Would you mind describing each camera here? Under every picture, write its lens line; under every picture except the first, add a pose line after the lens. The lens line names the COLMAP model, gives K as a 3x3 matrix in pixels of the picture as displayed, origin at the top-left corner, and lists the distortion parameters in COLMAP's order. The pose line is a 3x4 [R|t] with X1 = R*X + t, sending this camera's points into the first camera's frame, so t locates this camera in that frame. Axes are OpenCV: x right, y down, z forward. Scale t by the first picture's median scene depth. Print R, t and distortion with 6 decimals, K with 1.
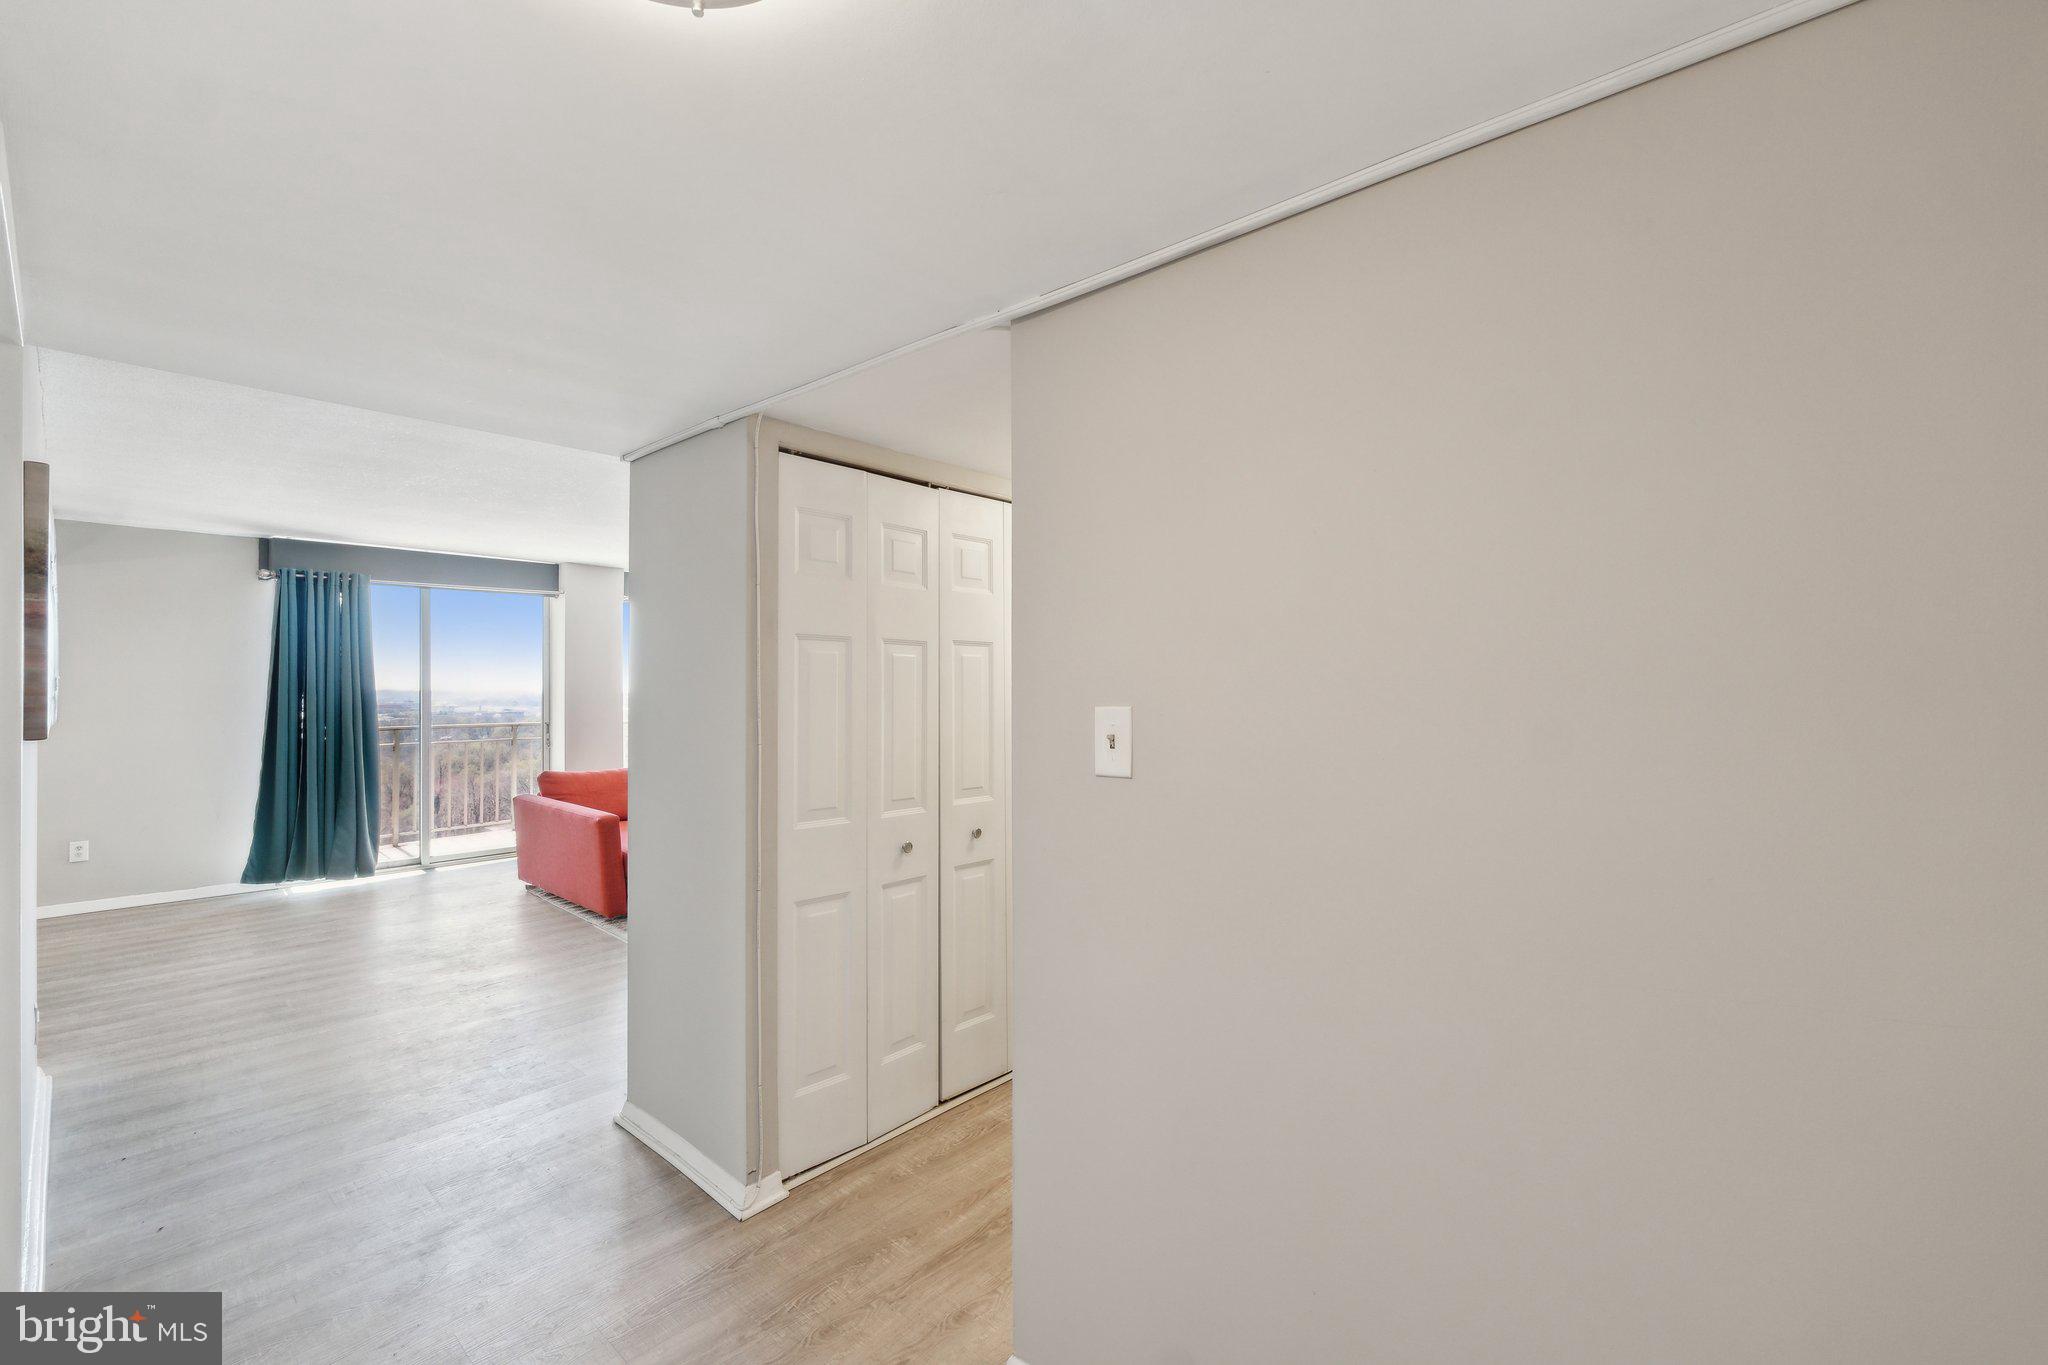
lens RADIAL K [[874.0, 0, 1023.7], [0, 874.0, 692.2], [0, 0, 1]] dist [0.000533, -0.000210]
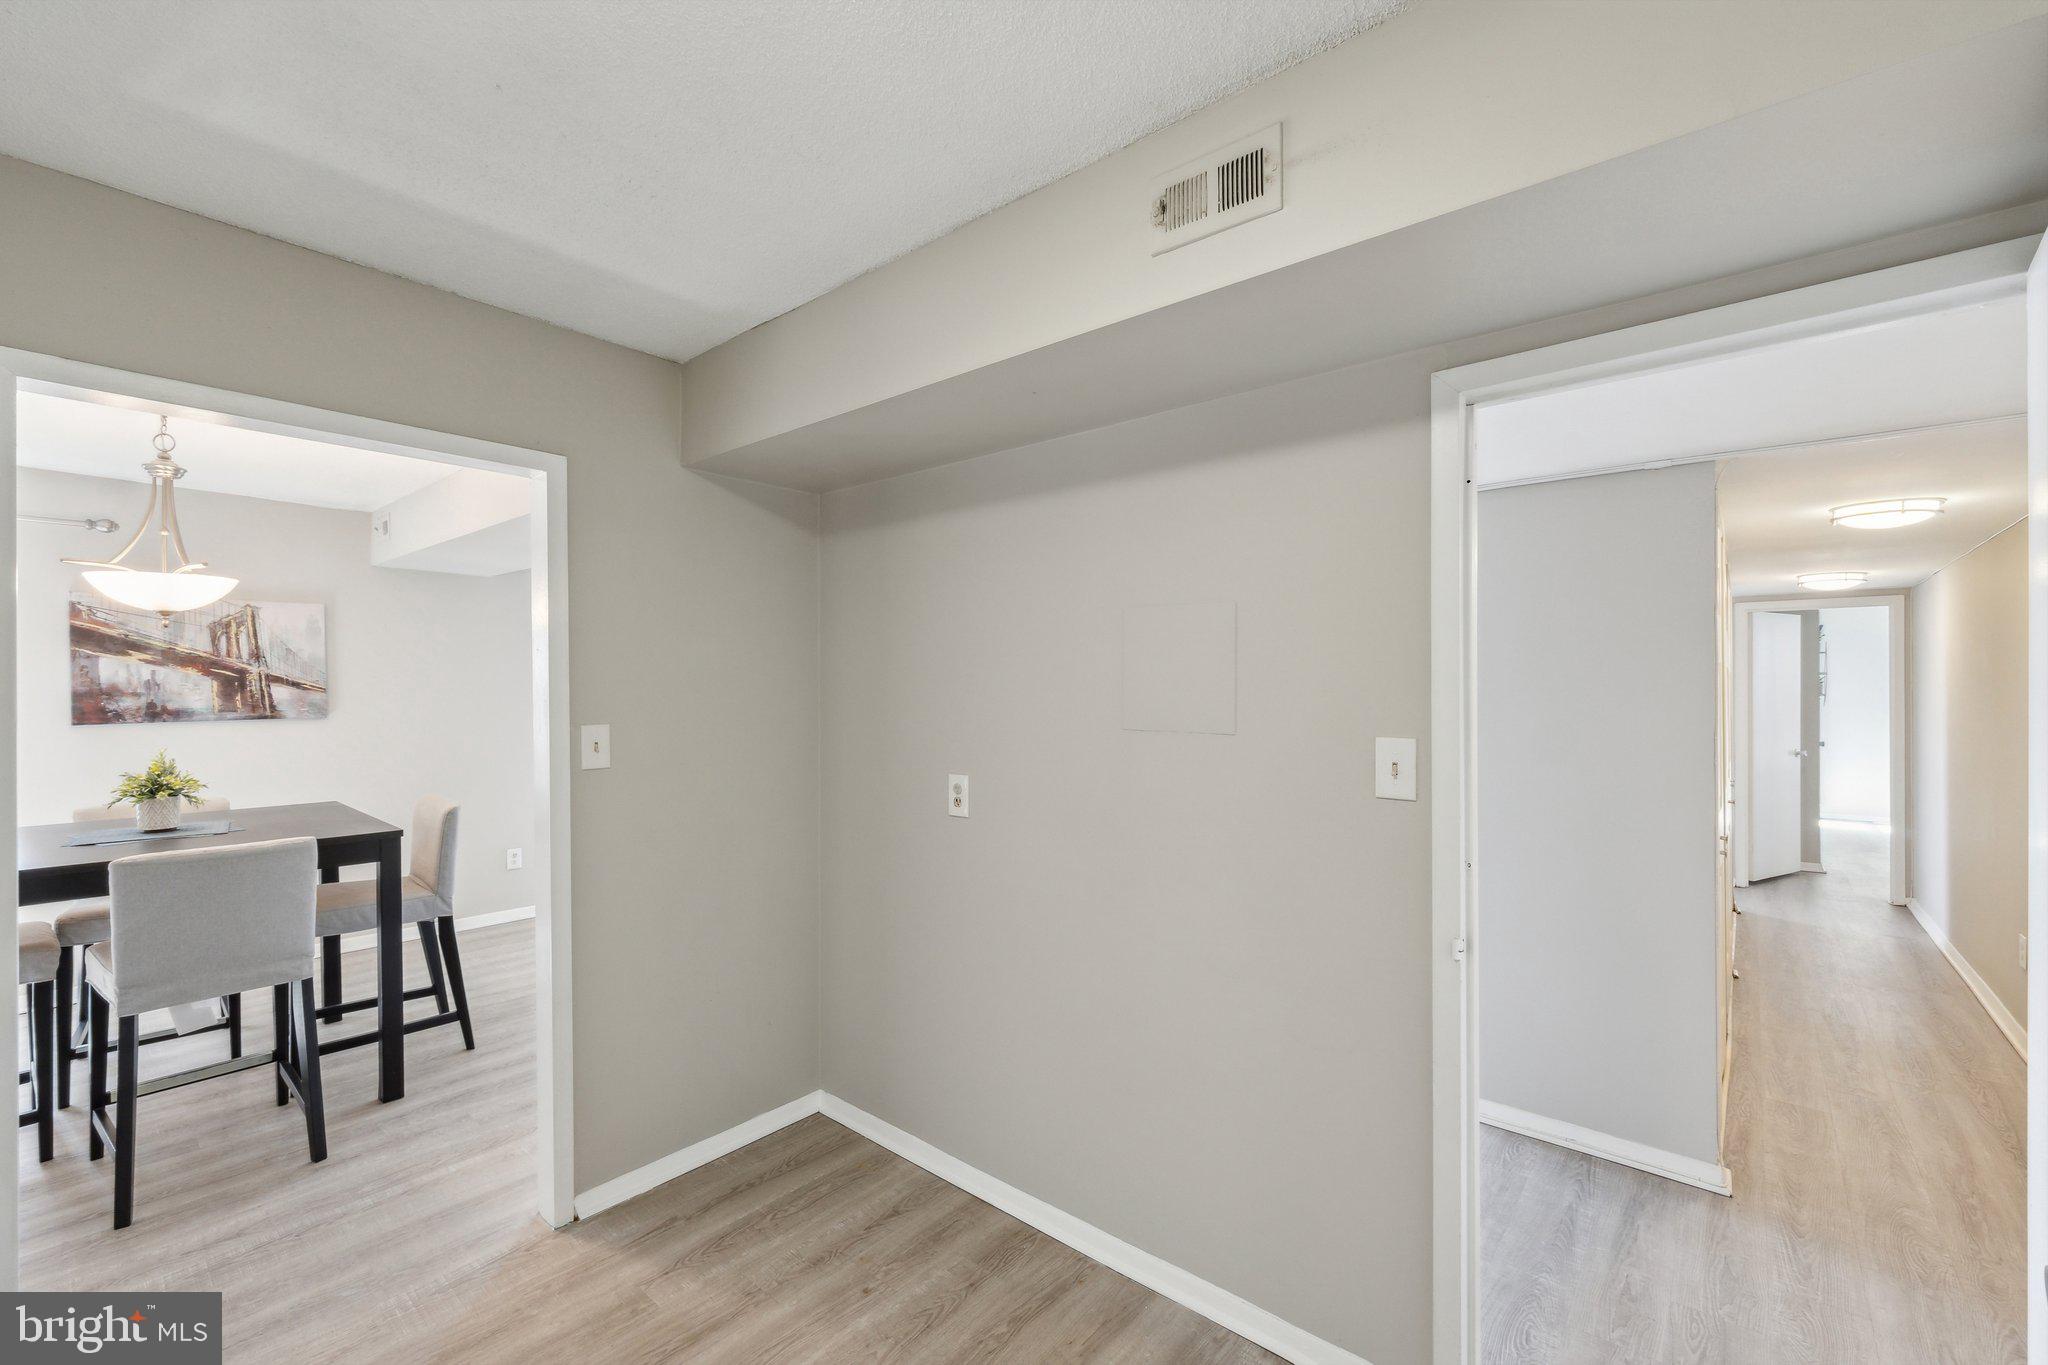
lens RADIAL K [[856.7, 0, 1033.6], [0, 856.7, 686.4], [0, 0, 1]] dist [-0.000422, -0.000004]
pose [[0.998998, -0.001835, 0.044722, -0.474894], [0.001814, 0.999998, 0.000503, -0.014691], [-0.044723, -0.000421, 0.998999, -0.013445]]
